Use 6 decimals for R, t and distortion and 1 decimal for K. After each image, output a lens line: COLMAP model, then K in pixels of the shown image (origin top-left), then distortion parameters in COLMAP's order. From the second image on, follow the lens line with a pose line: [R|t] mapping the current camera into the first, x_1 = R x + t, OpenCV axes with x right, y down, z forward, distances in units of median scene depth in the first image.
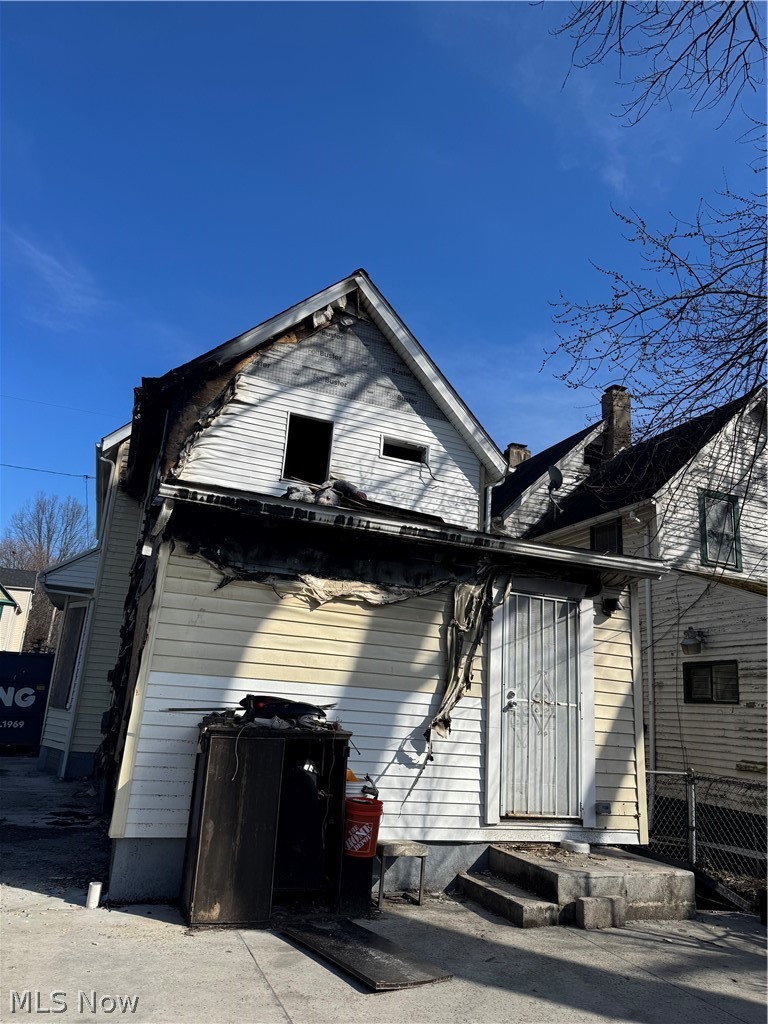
lens RADIAL K [[722.9, 0, 387.3], [0, 722.9, 513.1], [0, 0, 1]] dist [0.034119, -0.014639]
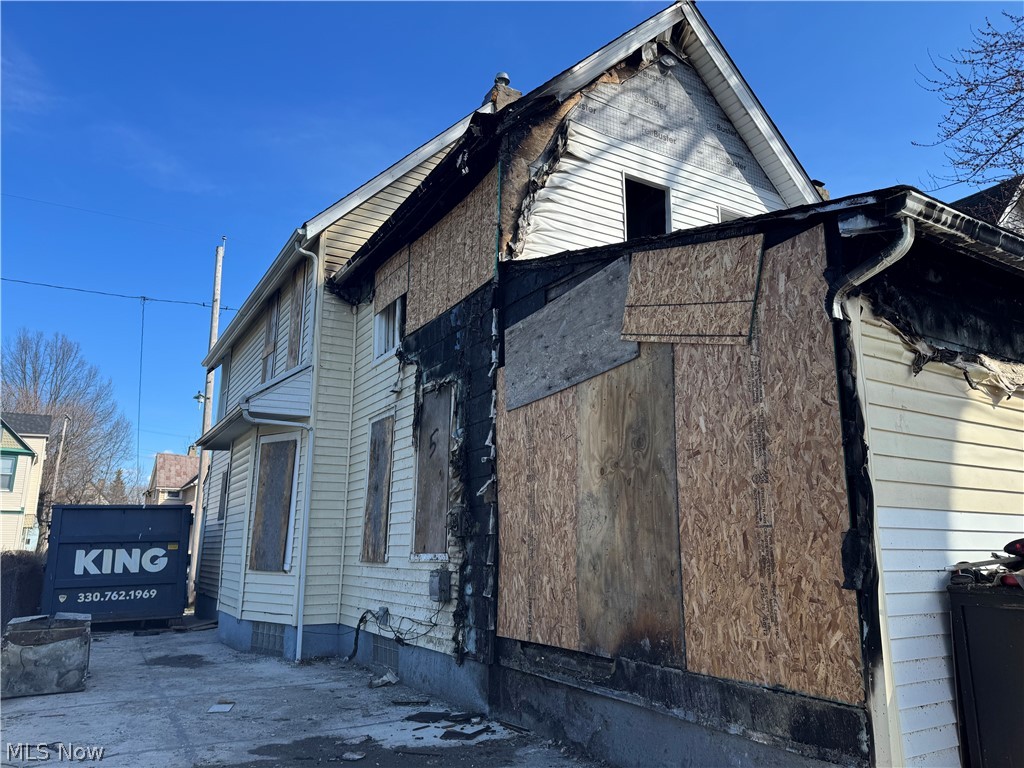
lens RADIAL K [[722.9, 0, 509.0], [0, 722.9, 381.8], [0, 0, 1]] dist [0.034119, -0.014639]
pose [[0.985719, -0.035809, 0.164547, -0.377542], [0.027352, 0.998200, 0.053379, 0.037097], [-0.166163, -0.048116, 0.984924, 0.238020]]
